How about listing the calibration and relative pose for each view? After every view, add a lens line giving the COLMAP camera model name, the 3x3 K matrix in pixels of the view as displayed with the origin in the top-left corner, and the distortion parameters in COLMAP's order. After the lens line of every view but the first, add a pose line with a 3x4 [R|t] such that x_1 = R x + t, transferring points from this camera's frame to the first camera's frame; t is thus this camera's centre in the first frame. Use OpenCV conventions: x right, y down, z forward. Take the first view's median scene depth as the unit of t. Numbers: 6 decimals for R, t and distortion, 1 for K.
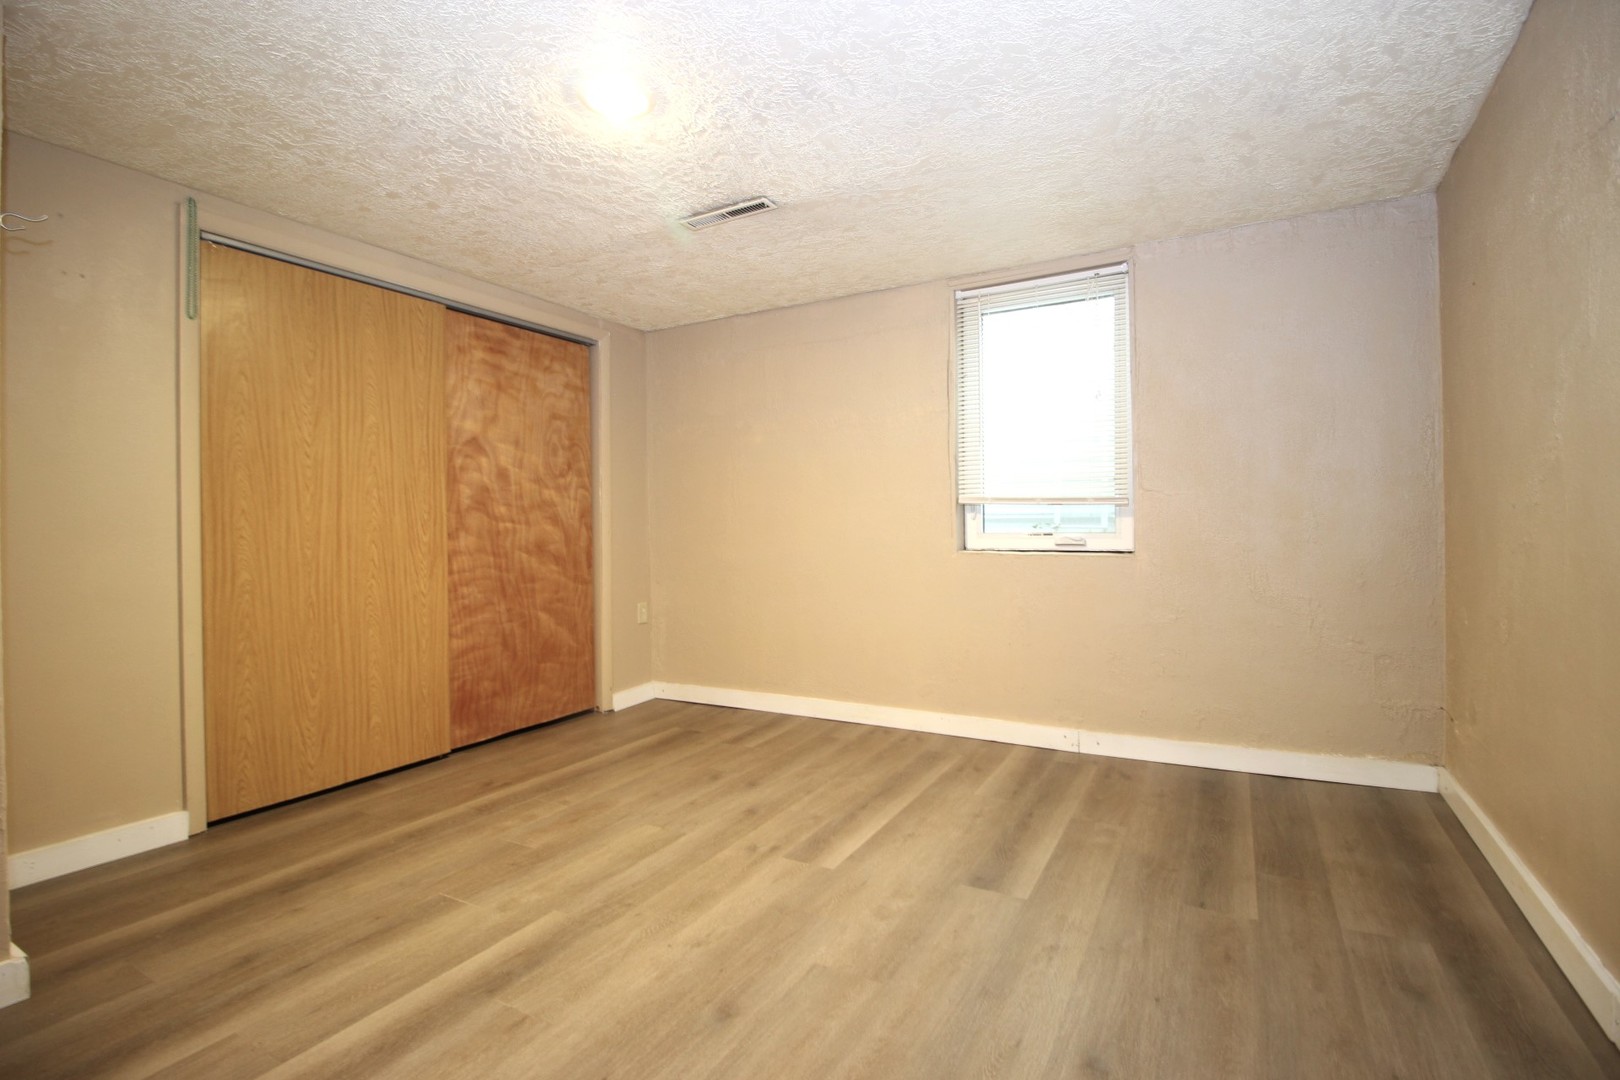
lens RADIAL K [[751.5, 0, 815.4], [0, 751.5, 530.4], [0, 0, 1]] dist [0.001604, -0.011139]
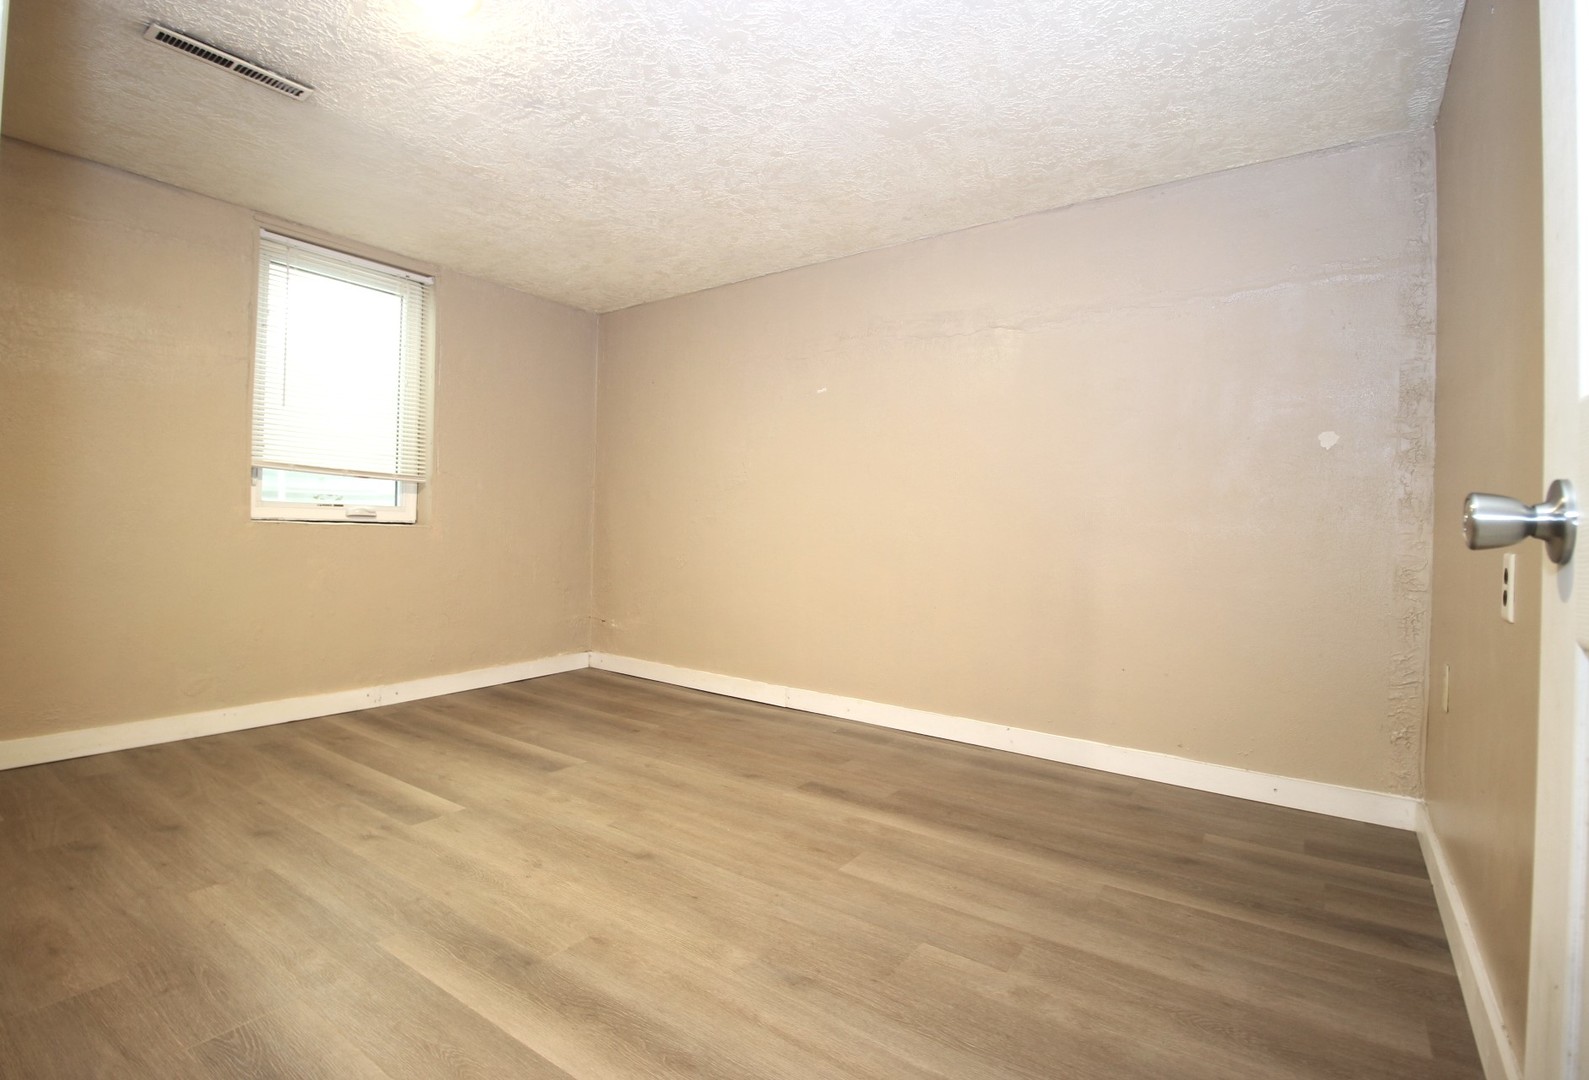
lens RADIAL K [[756.8, 0, 794.5], [0, 756.8, 540.0], [0, 0, 1]] dist [-0.029983, -0.000146]
pose [[0.097542, -0.000182, 0.995231, -0.923025], [-0.017029, 0.999853, 0.001851, 0.057016], [-0.995086, -0.017129, 0.097524, 0.411436]]
